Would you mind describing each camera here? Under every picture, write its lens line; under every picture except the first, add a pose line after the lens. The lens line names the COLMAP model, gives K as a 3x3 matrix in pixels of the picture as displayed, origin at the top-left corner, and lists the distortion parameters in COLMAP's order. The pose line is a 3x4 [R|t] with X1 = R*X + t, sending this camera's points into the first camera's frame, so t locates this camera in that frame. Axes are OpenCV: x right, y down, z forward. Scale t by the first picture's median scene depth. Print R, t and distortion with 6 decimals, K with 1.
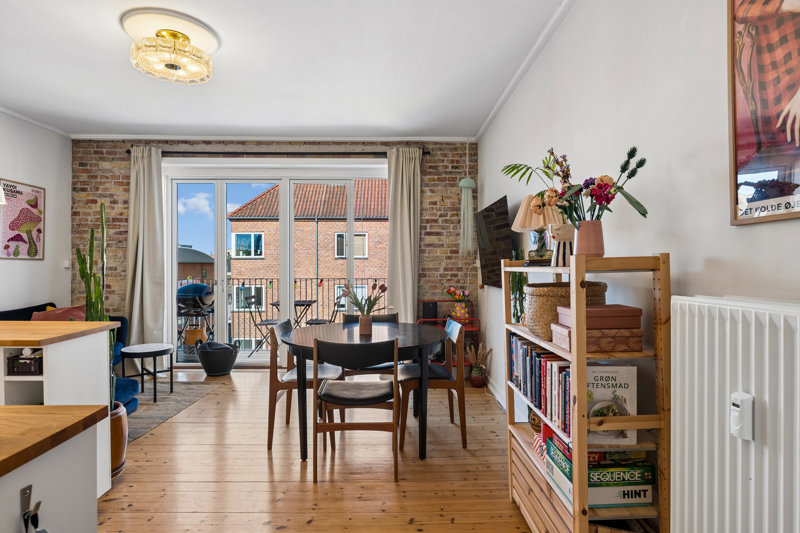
lens RADIAL K [[438.6, 0, 395.3], [0, 438.6, 265.9], [0, 0, 1]] dist [0.005392, 0.002847]
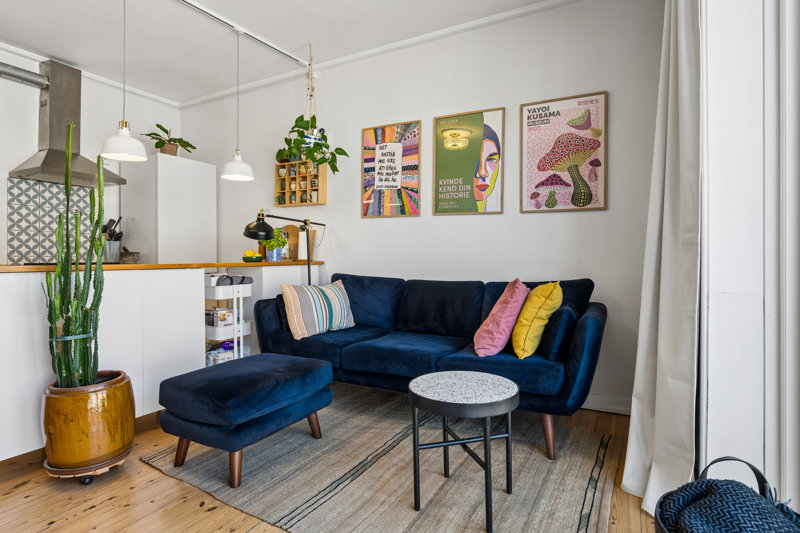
lens RADIAL K [[421.5, 0, 404.8], [0, 421.5, 259.9], [0, 0, 1]] dist [-0.008020, -0.000405]
pose [[-0.474885, -0.001512, -0.880046, -0.161341], [-0.003306, 0.999995, 0.000067, 0.059948], [0.880041, 0.002941, -0.474888, 1.077130]]
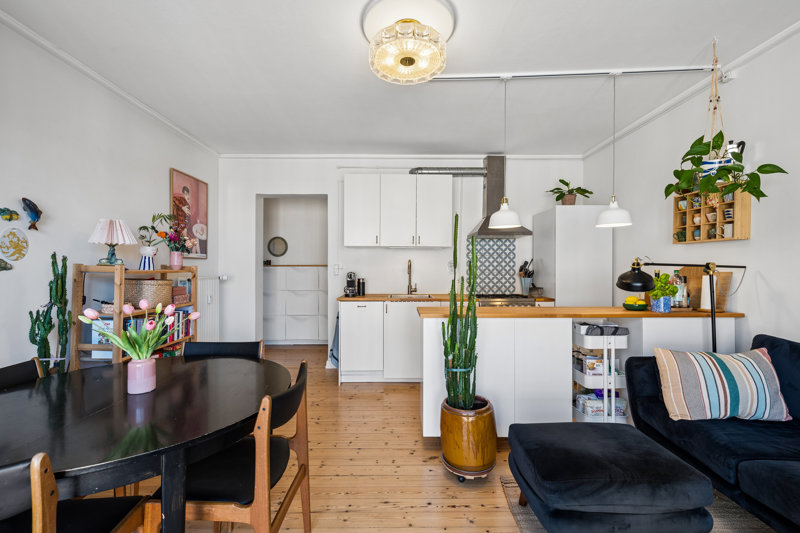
lens RADIAL K [[339.5, 0, 398.9], [0, 339.5, 272.0], [0, 0, 1]] dist [0.002986, -0.000075]
pose [[-0.999995, -0.003138, -0.000285, -0.294514], [-0.003142, 0.999919, 0.012310, -0.005057], [0.000247, 0.012311, -0.999924, 1.057225]]
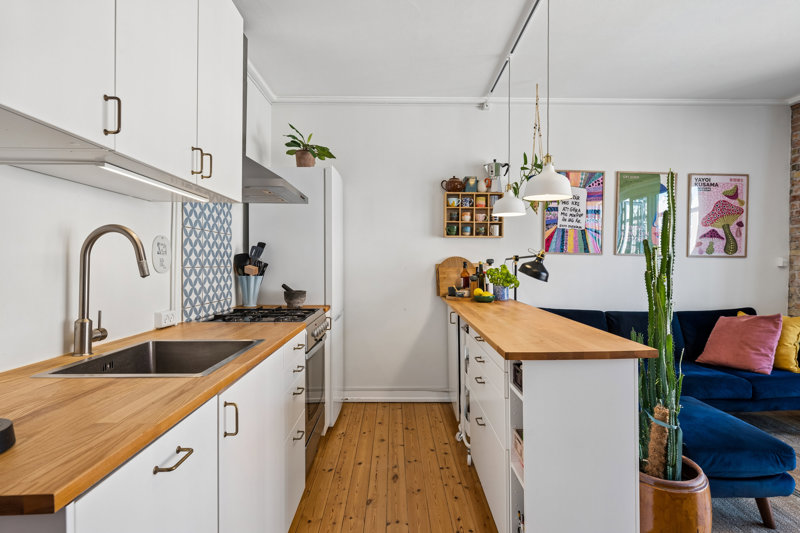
lens RADIAL K [[396.3, 0, 400.2], [0, 396.3, 265.9], [0, 0, 1]] dist [-0.007215, 0.000035]
pose [[0.004249, 0.007833, -0.999960, -0.027180], [-0.004647, 0.999959, 0.007813, 0.000247], [0.999980, 0.004614, 0.004286, 0.330791]]
